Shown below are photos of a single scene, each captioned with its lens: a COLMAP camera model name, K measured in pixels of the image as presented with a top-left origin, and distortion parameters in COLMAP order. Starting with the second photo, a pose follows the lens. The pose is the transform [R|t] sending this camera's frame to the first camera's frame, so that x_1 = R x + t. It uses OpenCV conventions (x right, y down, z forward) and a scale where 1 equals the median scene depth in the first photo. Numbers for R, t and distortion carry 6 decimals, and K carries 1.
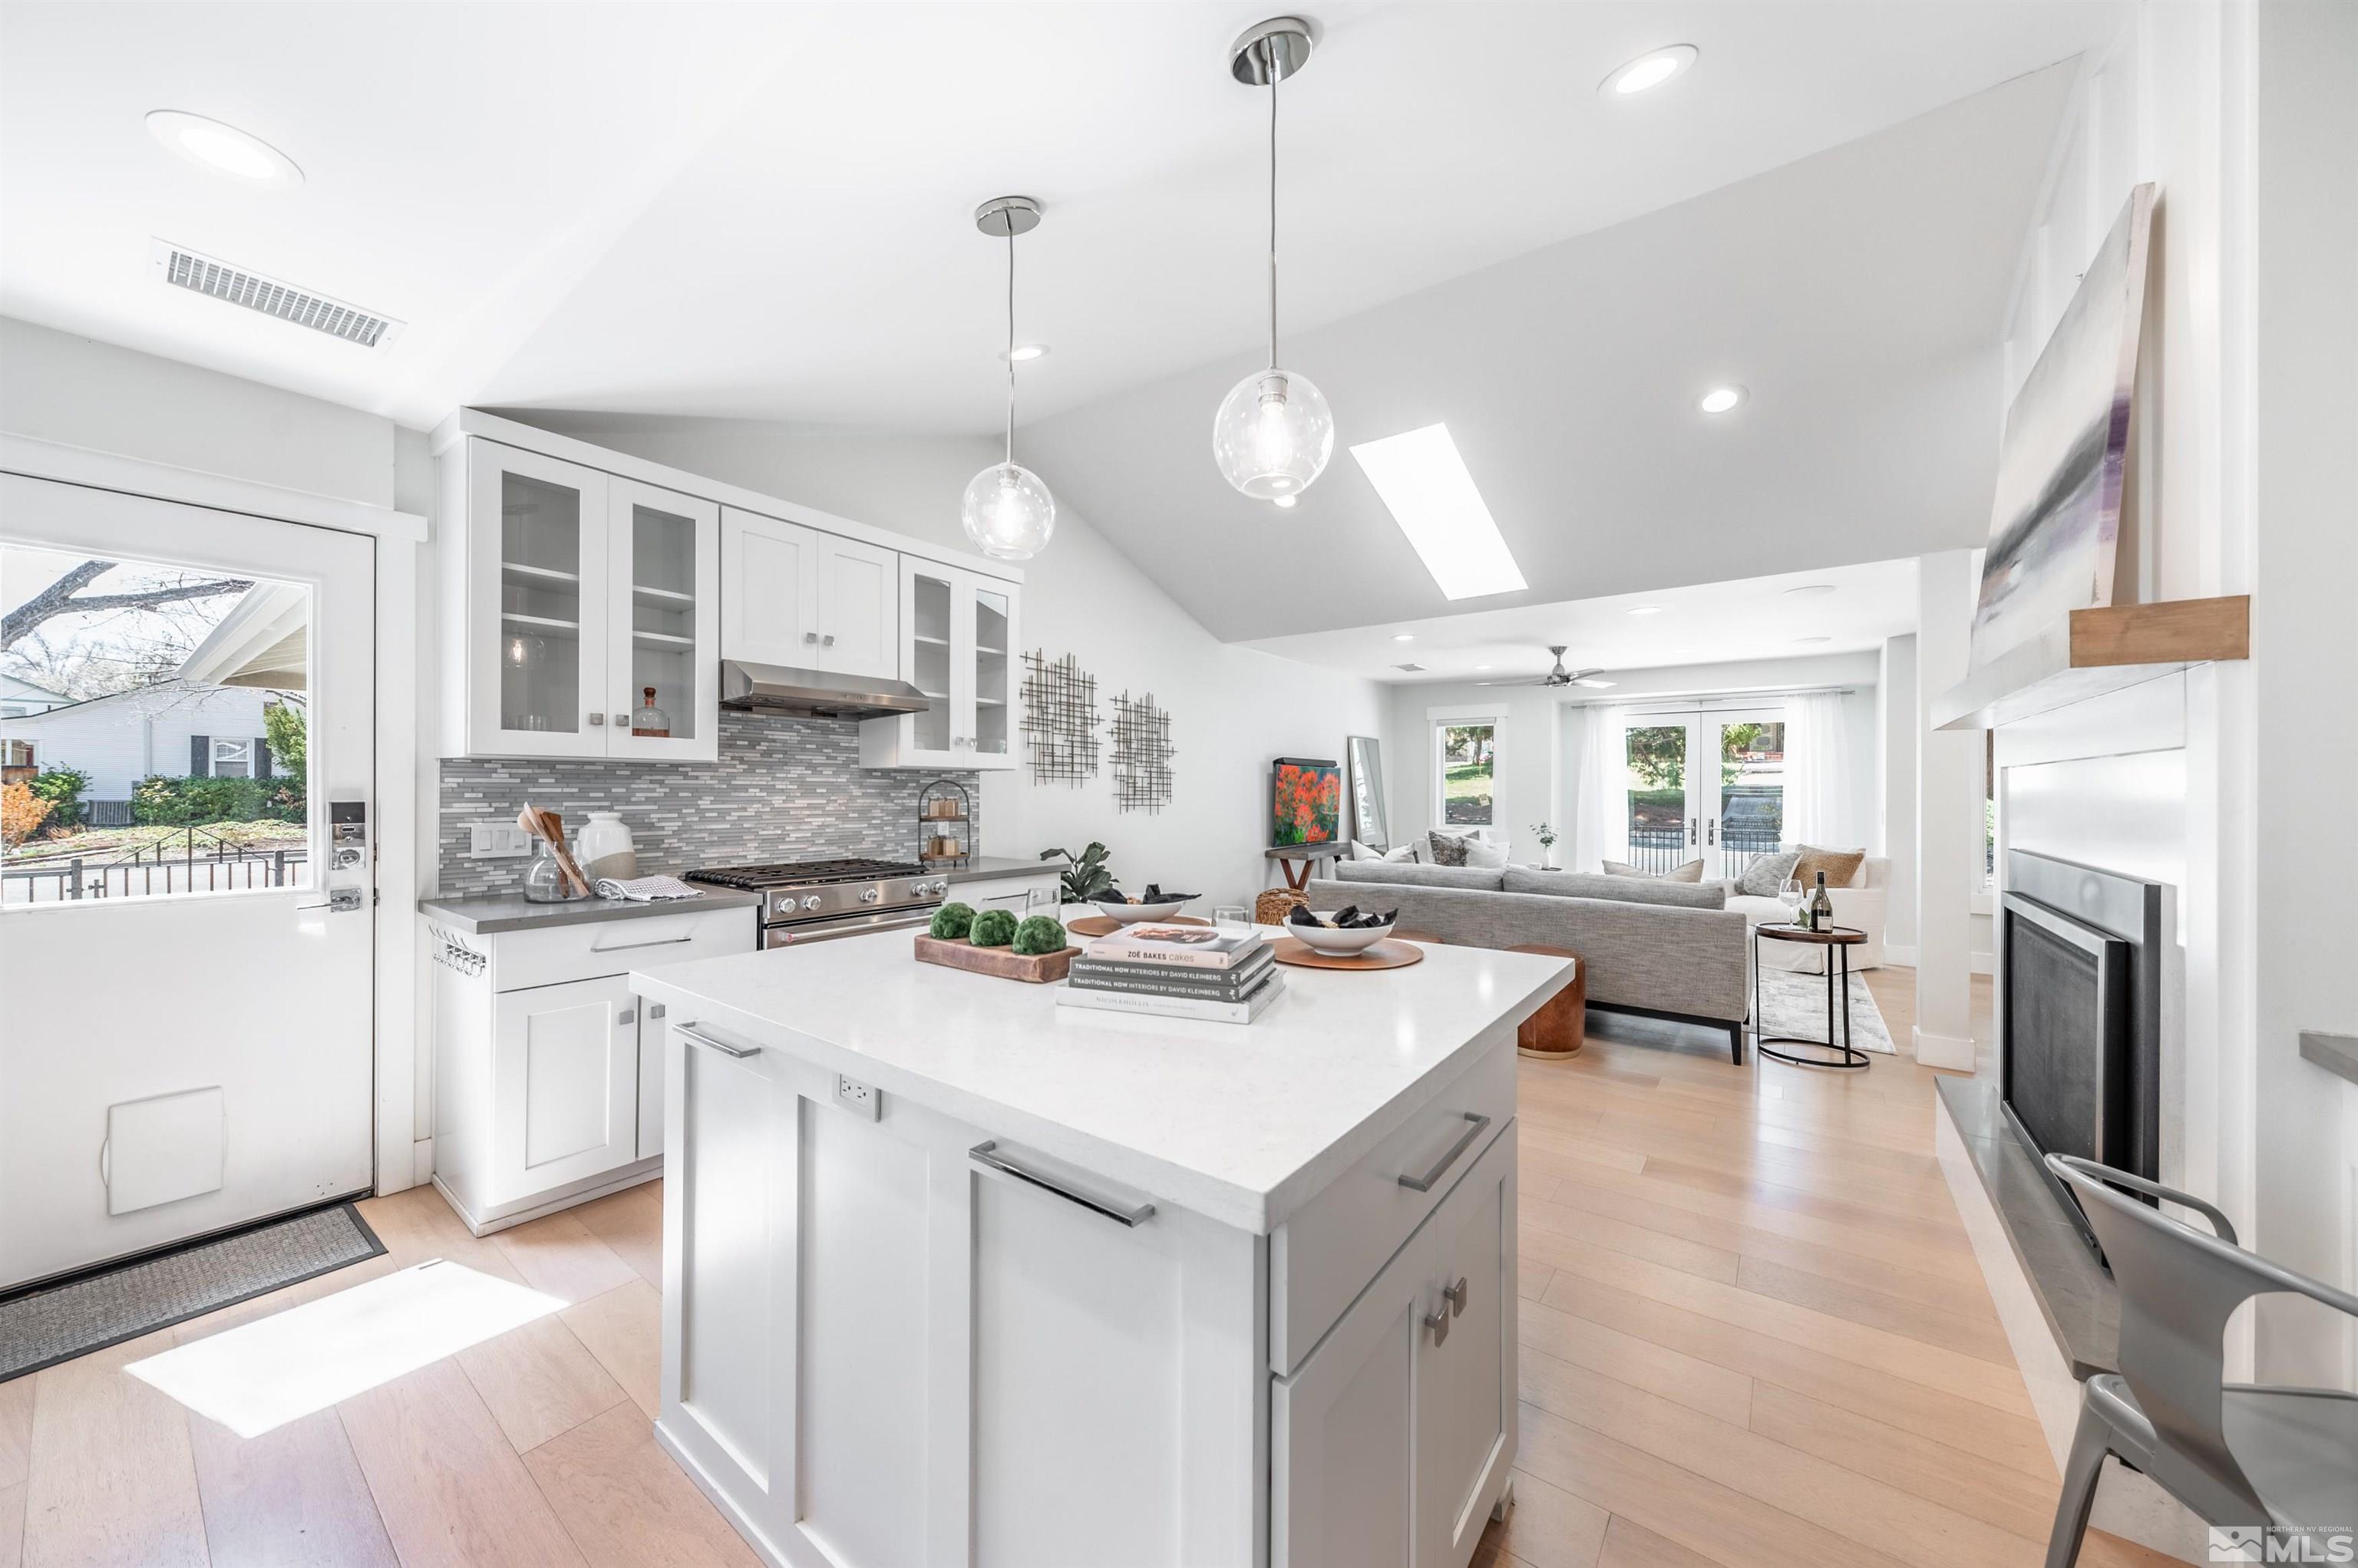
lens RADIAL K [[814.5, 0, 1175.4], [0, 814.5, 790.0], [0, 0, 1]] dist [0.005782, -0.002122]
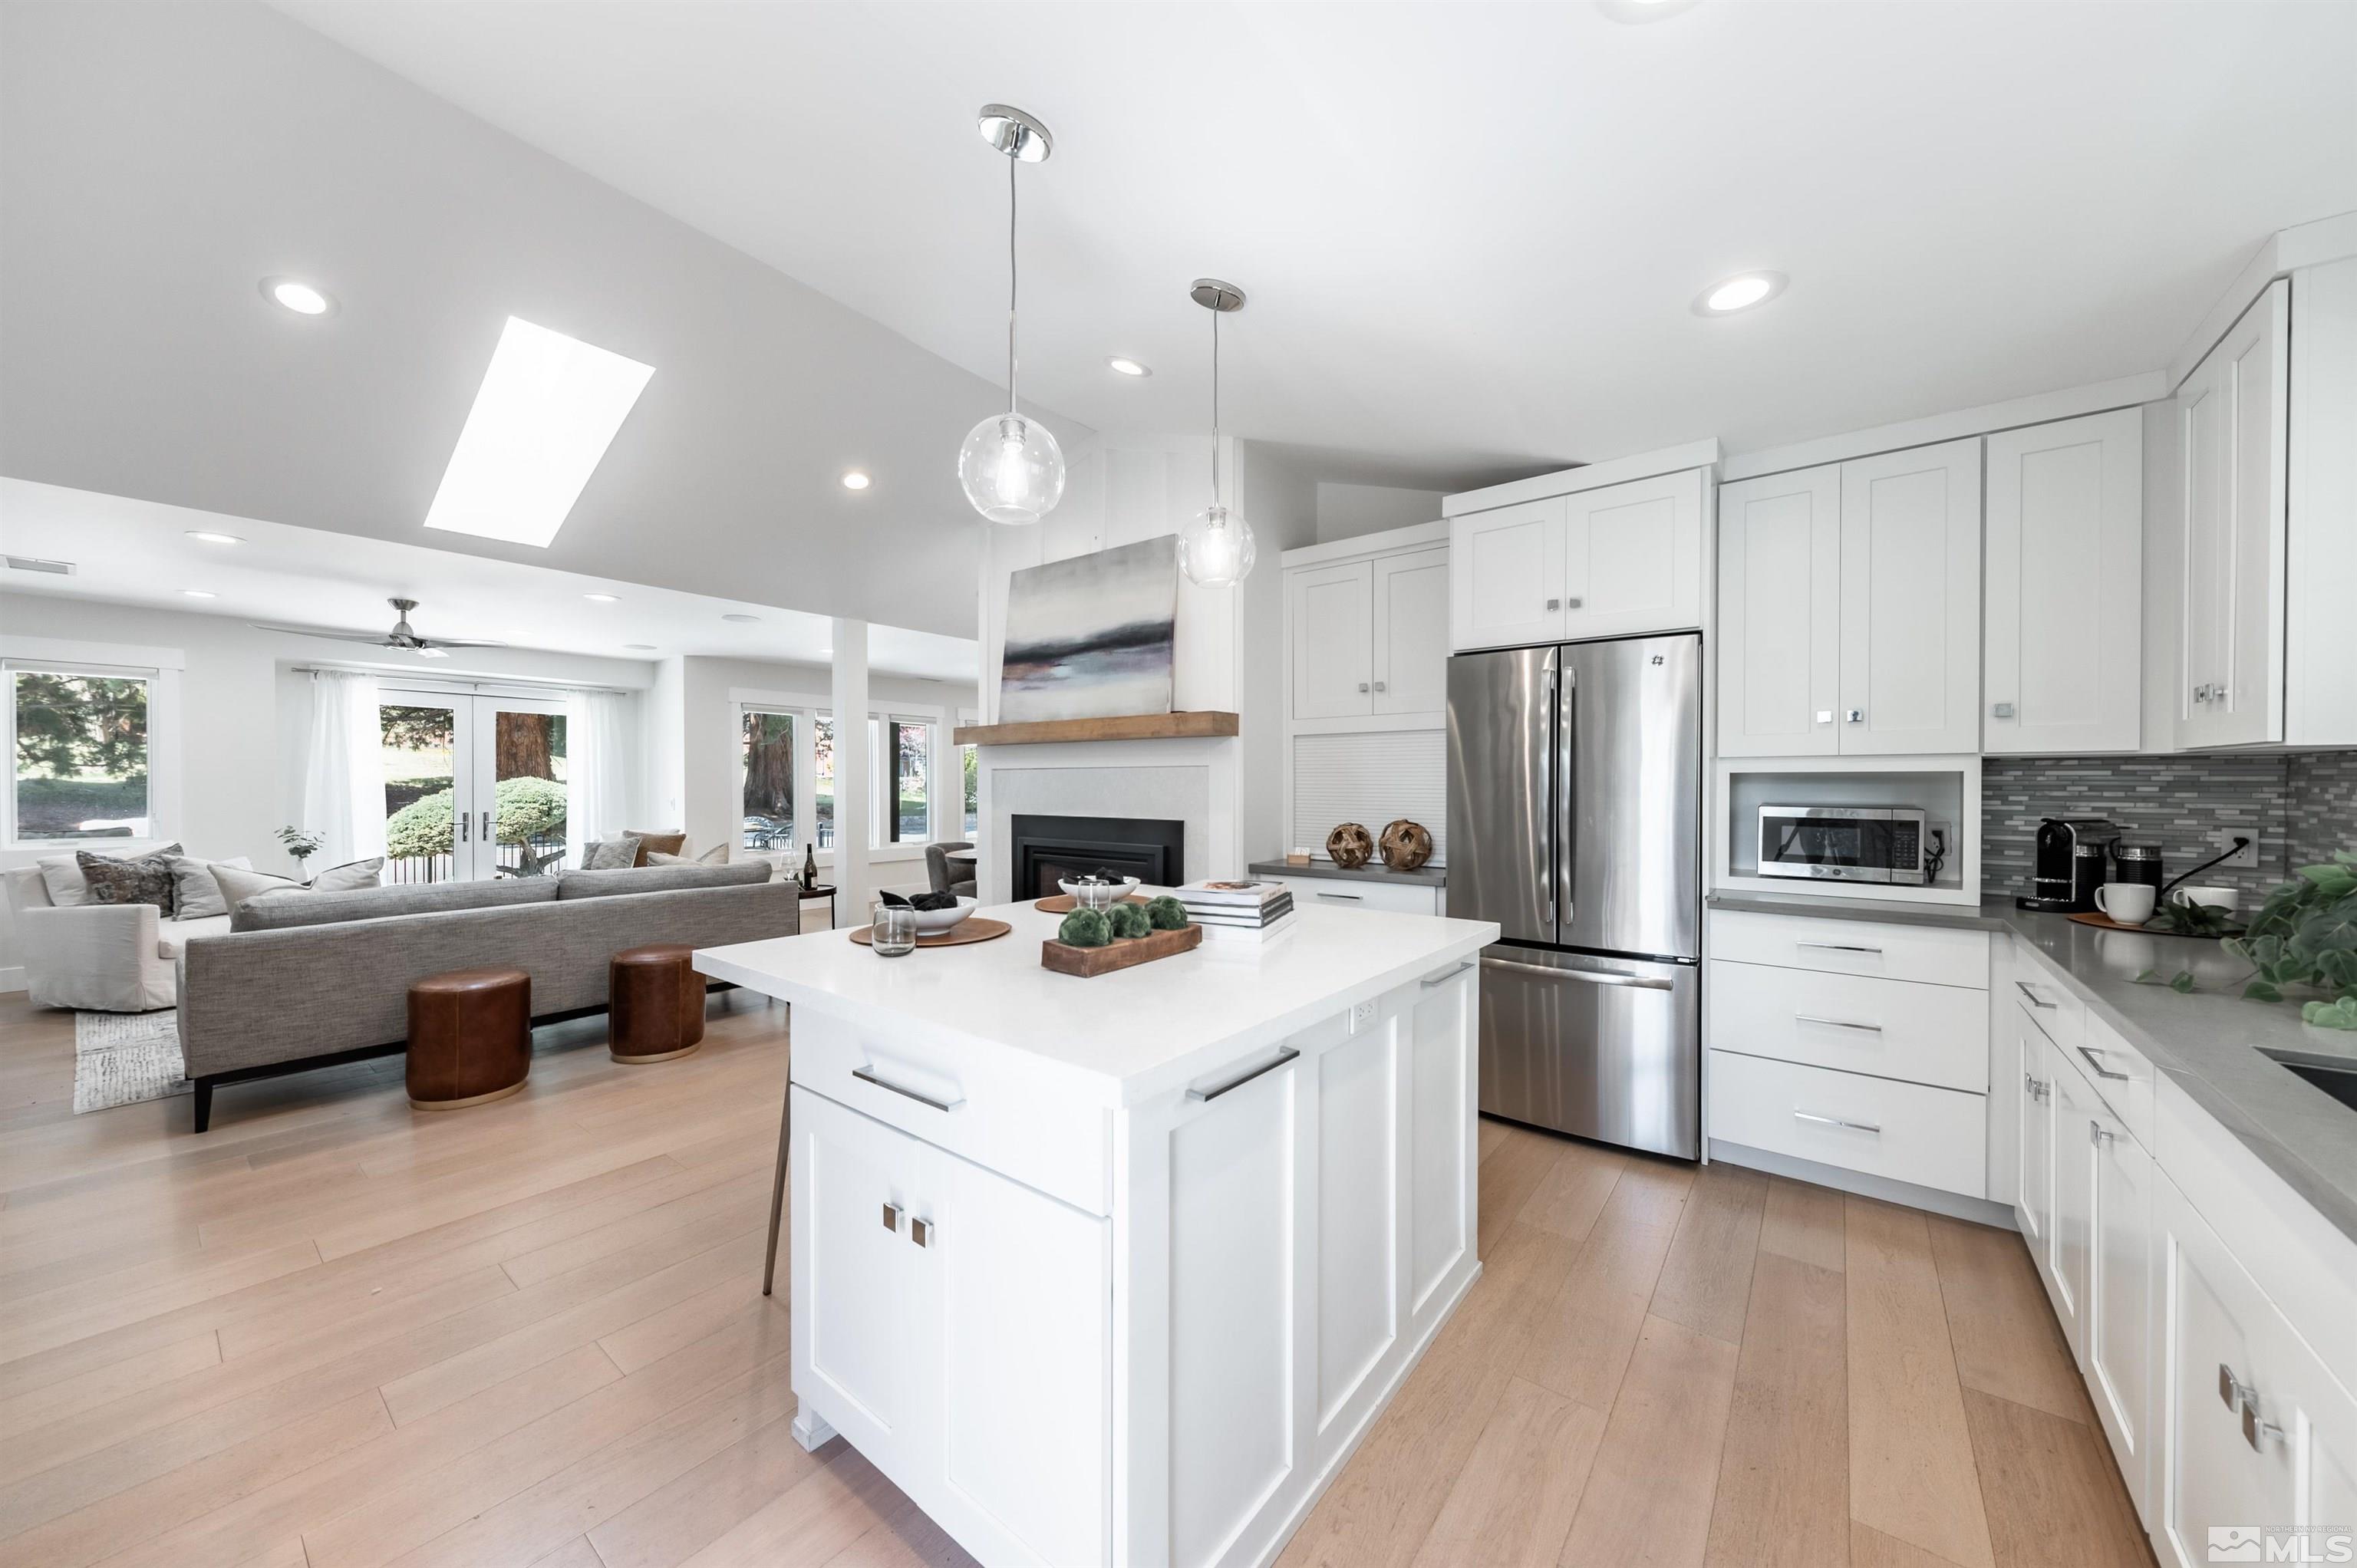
lens RADIAL K [[827.2, 0, 1178.5], [0, 827.2, 784.0], [0, 0, 1]] dist [0.000597, -0.000087]
pose [[0.018438, -0.005042, 0.999817, -0.563671], [0.000630, 0.999987, 0.005031, -0.001893], [-0.999830, 0.000537, 0.018441, 0.413326]]
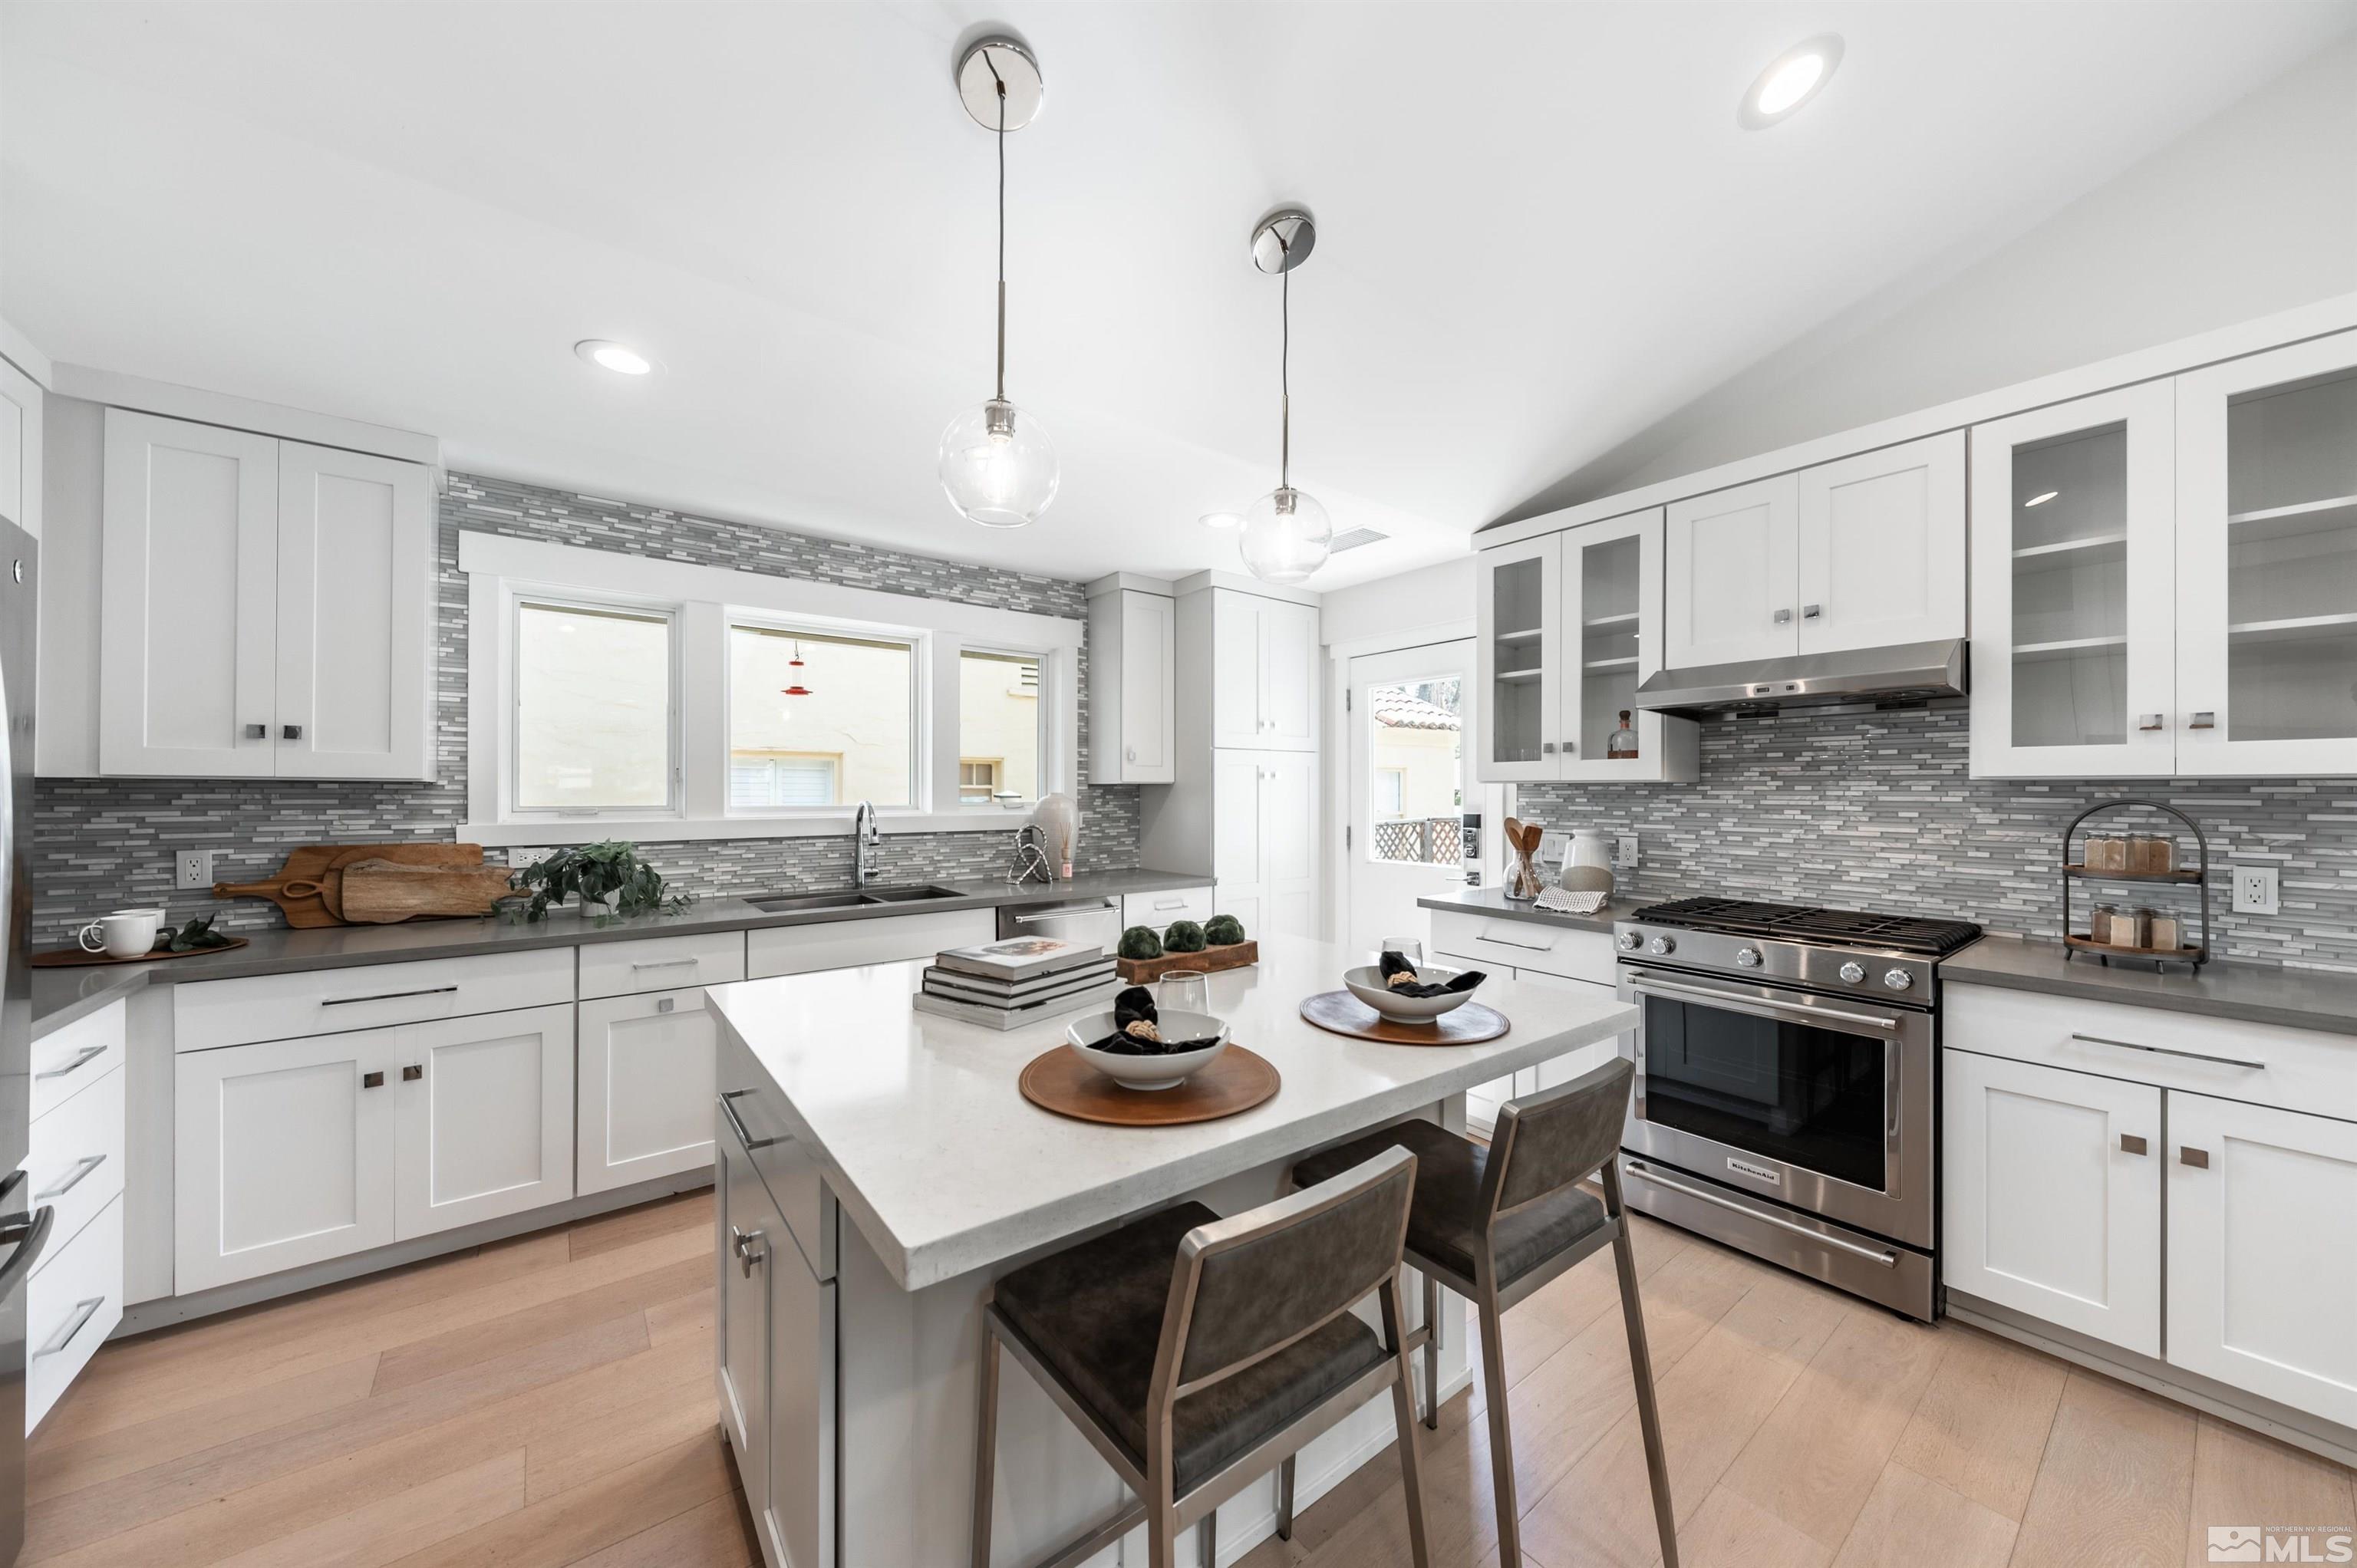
lens RADIAL K [[814.1, 0, 1174.9], [0, 814.1, 790.0], [0, 0, 1]] dist [0.005782, -0.002122]
pose [[-0.265617, -0.005788, -0.964061, 0.403907], [-0.005398, 0.999975, -0.004517, -0.013669], [0.964063, 0.004004, -0.265642, 0.583089]]
